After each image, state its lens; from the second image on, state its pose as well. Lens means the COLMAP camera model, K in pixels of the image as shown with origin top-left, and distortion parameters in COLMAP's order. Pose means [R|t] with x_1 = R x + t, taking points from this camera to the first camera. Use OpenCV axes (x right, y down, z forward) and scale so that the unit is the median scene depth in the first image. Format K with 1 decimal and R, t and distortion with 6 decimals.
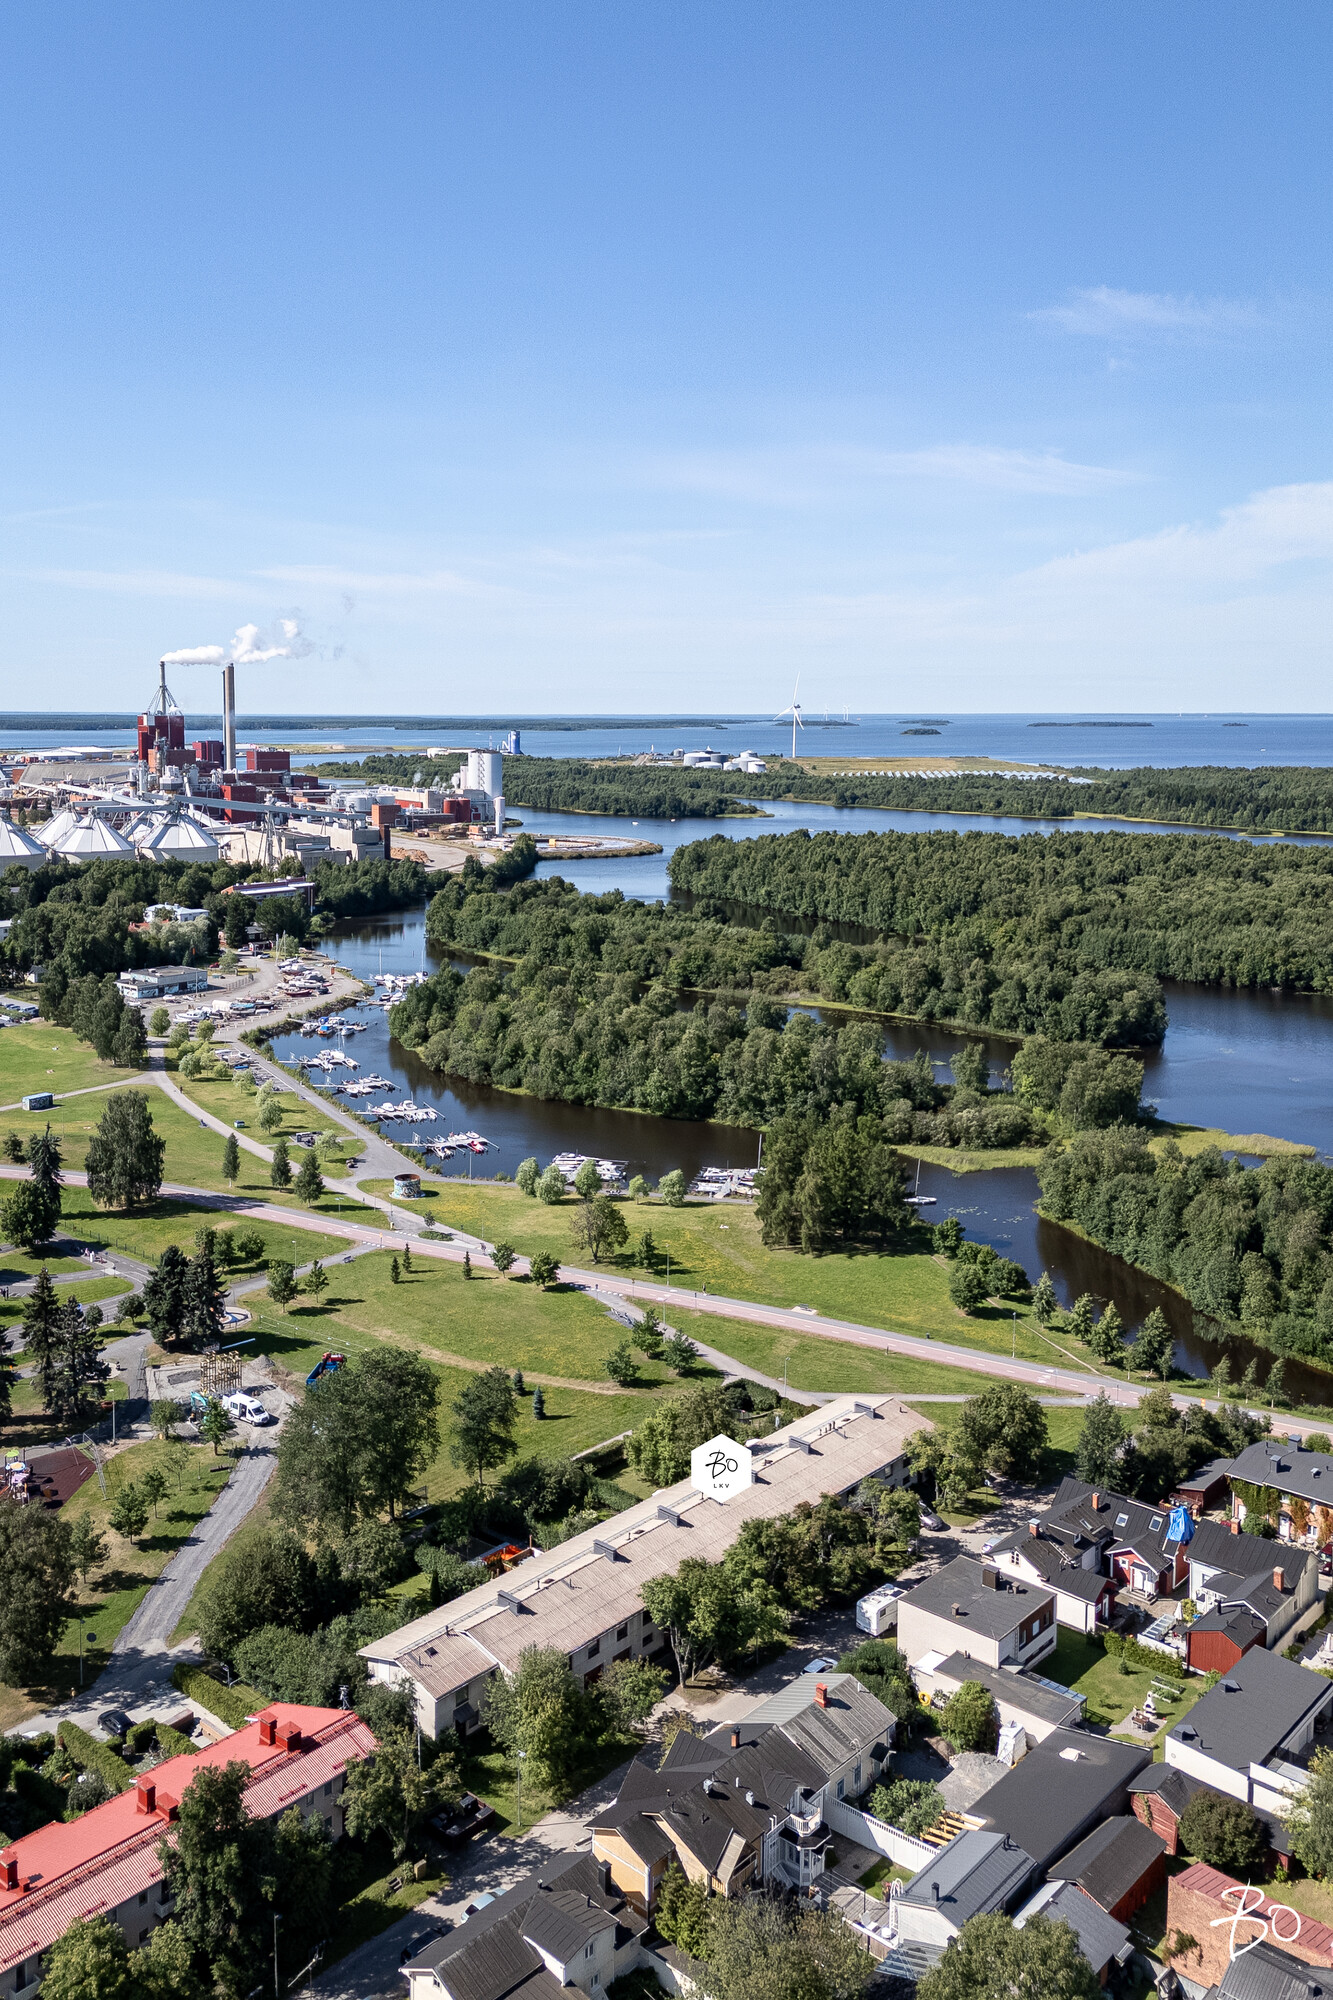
lens RADIAL K [[1768.2, 0, 666.5], [0, 1768.2, 1000.0], [0, 0, 1]] dist [0.123865, -0.239033]
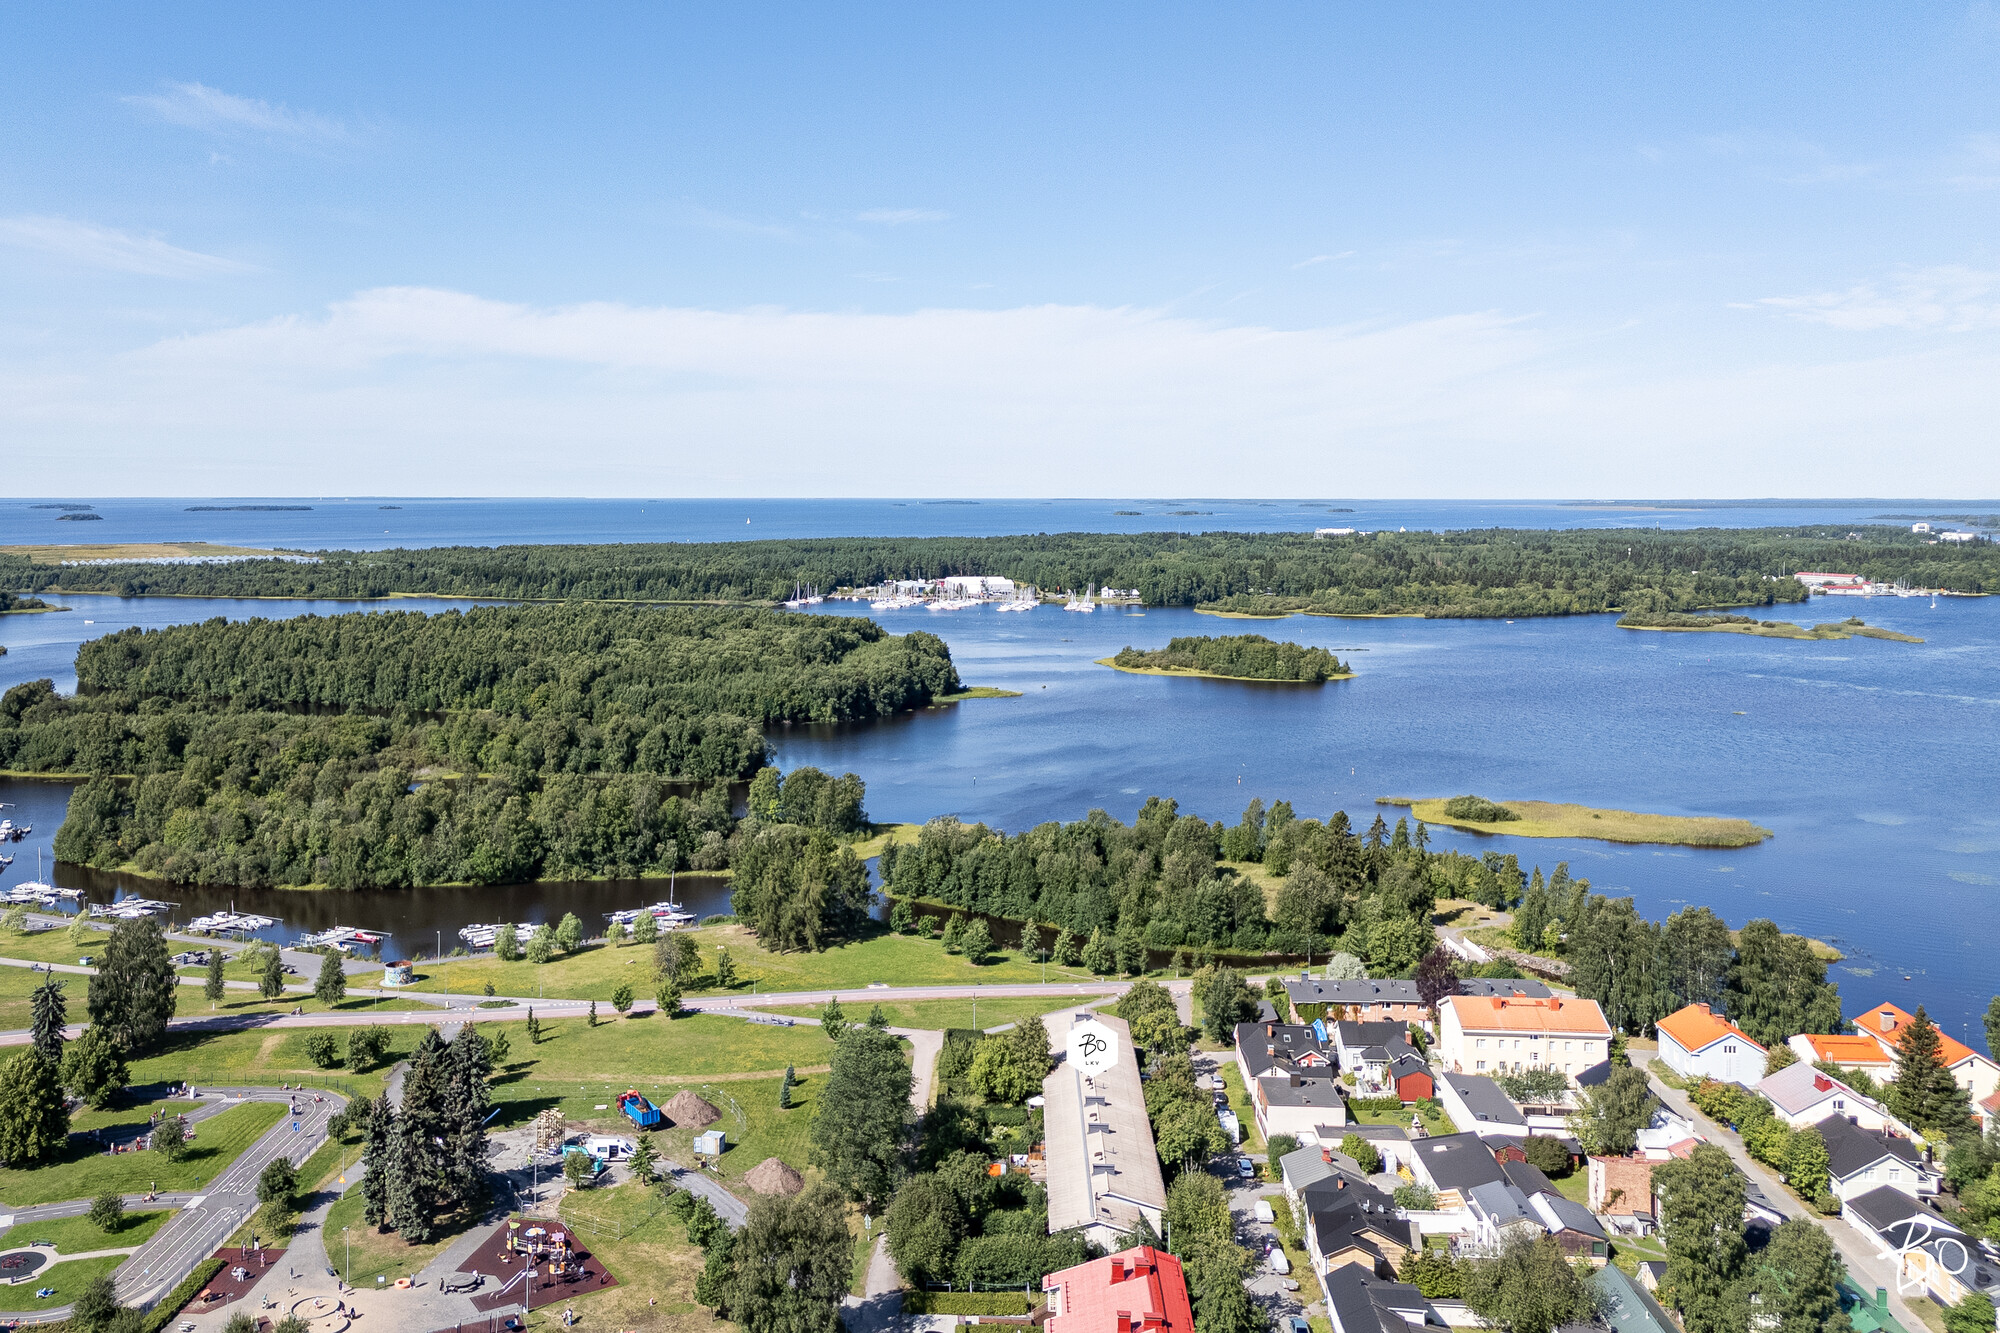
lens RADIAL K [[1768.2, 0, 992.3], [0, 1768.2, 479.7], [0, 0, 1]] dist [0.123865, -0.239033]
pose [[0.746038, -0.002619, 0.665898, -0.354338], [0.113311, 0.985908, -0.123071, -0.004324], [-0.656192, 0.167269, 0.735822, -0.004778]]
